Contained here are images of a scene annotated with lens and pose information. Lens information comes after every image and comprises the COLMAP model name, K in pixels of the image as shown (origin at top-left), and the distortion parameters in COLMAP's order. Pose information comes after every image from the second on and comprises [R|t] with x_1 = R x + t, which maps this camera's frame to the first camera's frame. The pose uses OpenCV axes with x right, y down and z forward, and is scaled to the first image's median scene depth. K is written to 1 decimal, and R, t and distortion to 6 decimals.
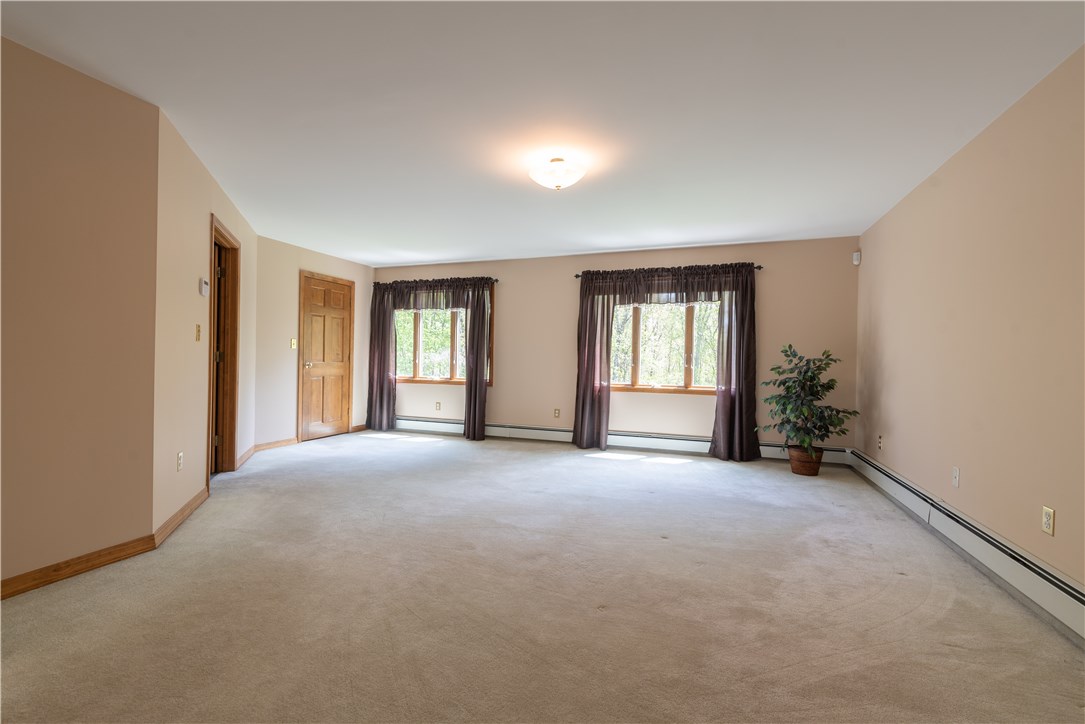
lens RADIAL K [[467.1, 0, 540.2], [0, 467.1, 358.9], [0, 0, 1]] dist [-0.001062, 0.000056]
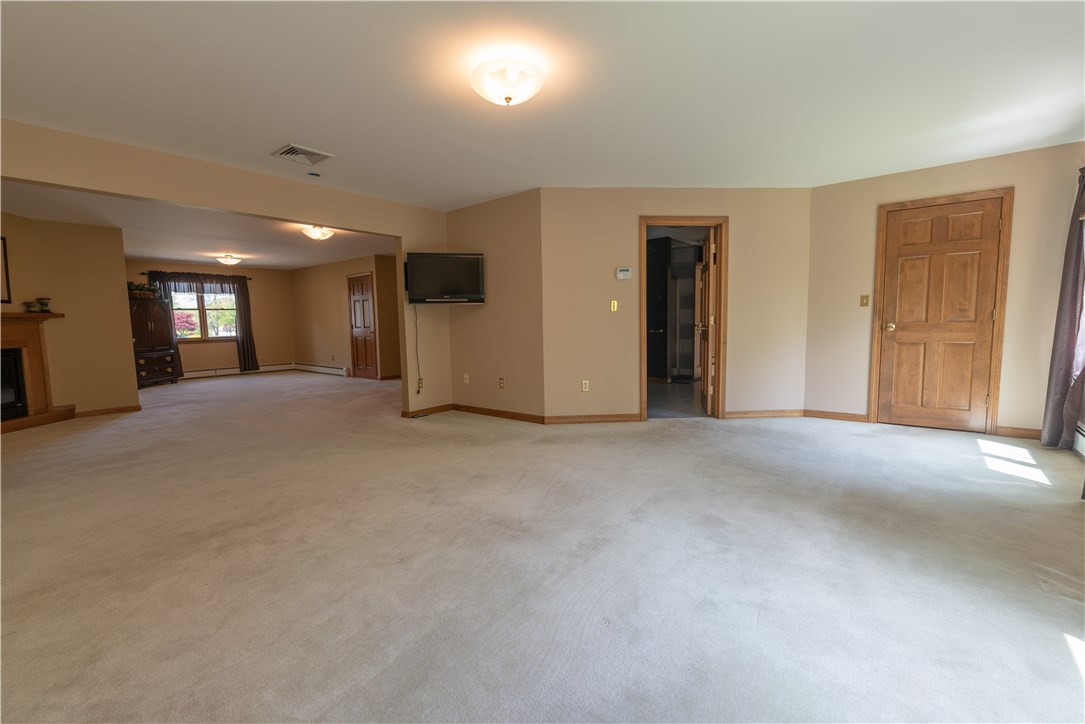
lens RADIAL K [[467.1, 0, 545.0], [0, 467.1, 363.7], [0, 0, 1]] dist [-0.001062, 0.000056]
pose [[-0.308947, 0.072622, -0.948303, 0.416606], [0.004179, 0.997175, 0.075003, 0.013791], [0.951070, 0.019209, -0.308377, 0.709150]]
